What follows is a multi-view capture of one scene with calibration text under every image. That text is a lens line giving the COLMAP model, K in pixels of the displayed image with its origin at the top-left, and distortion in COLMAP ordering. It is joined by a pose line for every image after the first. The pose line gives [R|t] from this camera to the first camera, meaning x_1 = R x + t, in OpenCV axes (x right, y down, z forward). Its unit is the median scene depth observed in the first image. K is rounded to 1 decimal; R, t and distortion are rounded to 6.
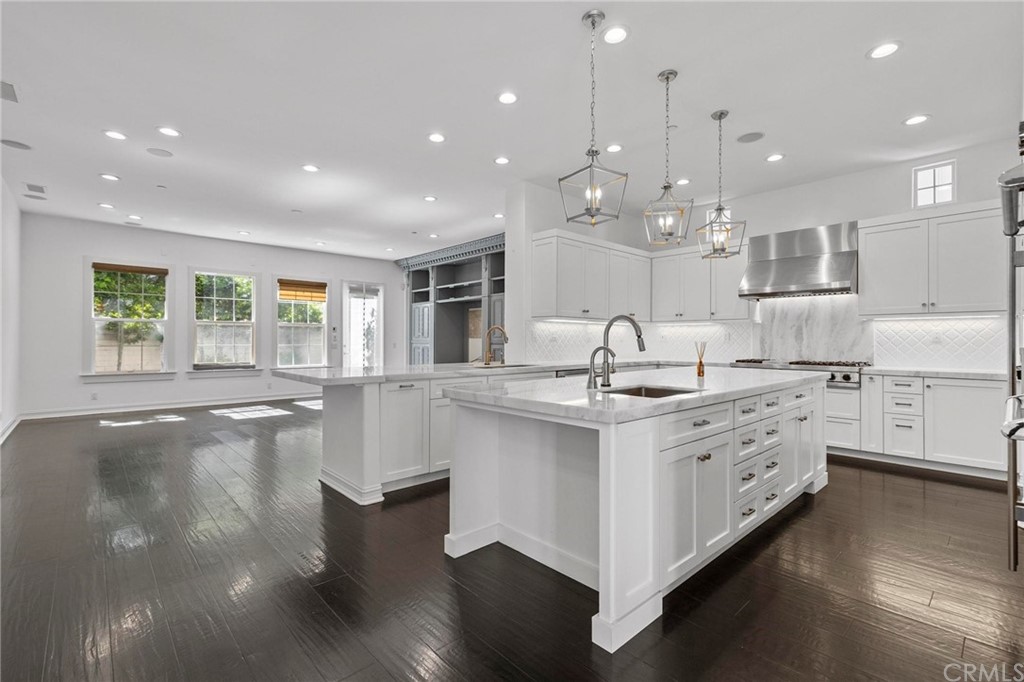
lens RADIAL K [[458.5, 0, 513.3], [0, 458.5, 336.8], [0, 0, 1]] dist [0.003434, -0.000351]
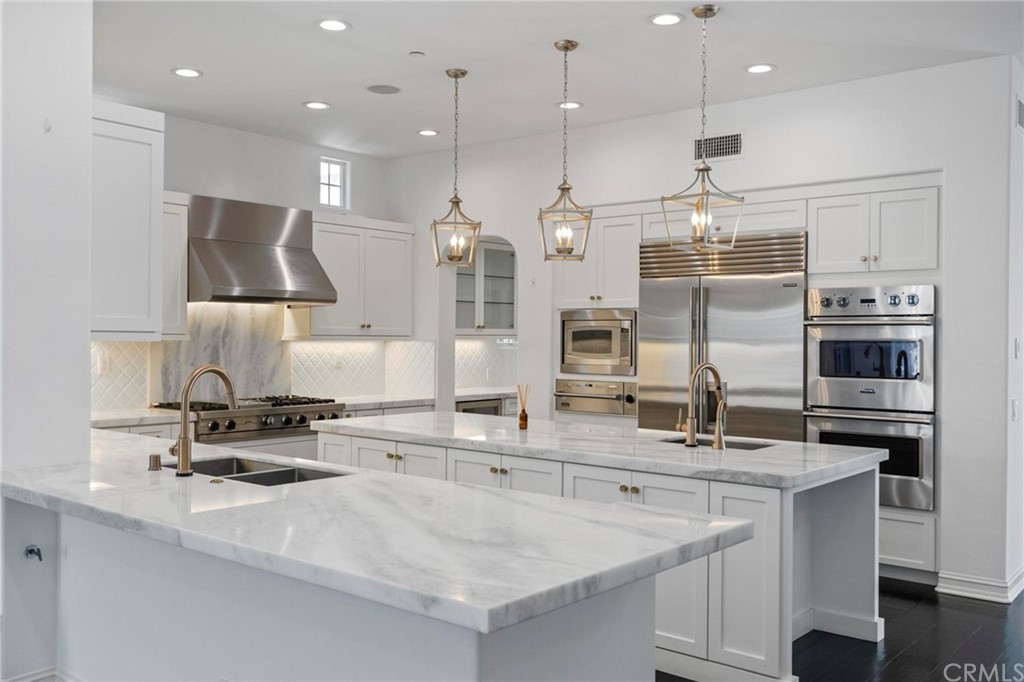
lens RADIAL K [[925.3, 0, 510.8], [0, 925.3, 341.8], [0, 0, 1]] dist [0.006713, -0.000516]
pose [[-0.119310, -0.008612, 0.992820, -0.834919], [-0.015775, 0.999853, 0.006777, -0.052776], [-0.992732, -0.014853, -0.119428, 0.872726]]
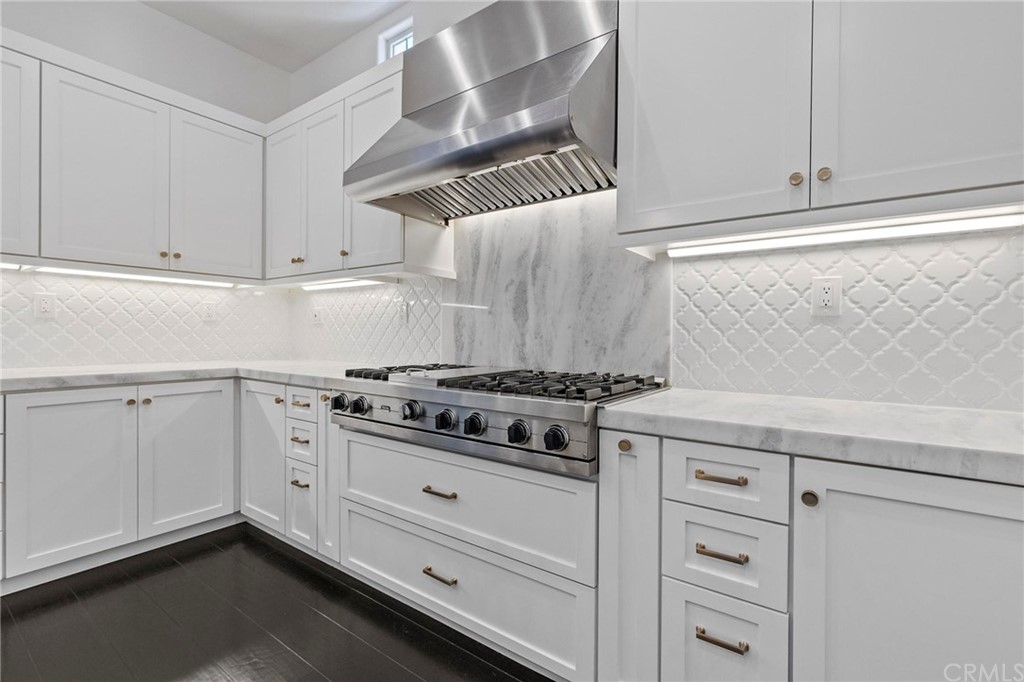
lens RADIAL K [[458.5, 0, 513.3], [0, 458.5, 336.8], [0, 0, 1]] dist [0.003434, -0.000351]
pose [[0.980745, 0.005347, 0.195220, 0.631222], [-0.007929, 0.999891, 0.012447, 0.021747], [-0.195132, -0.013755, 0.980681, 0.713577]]
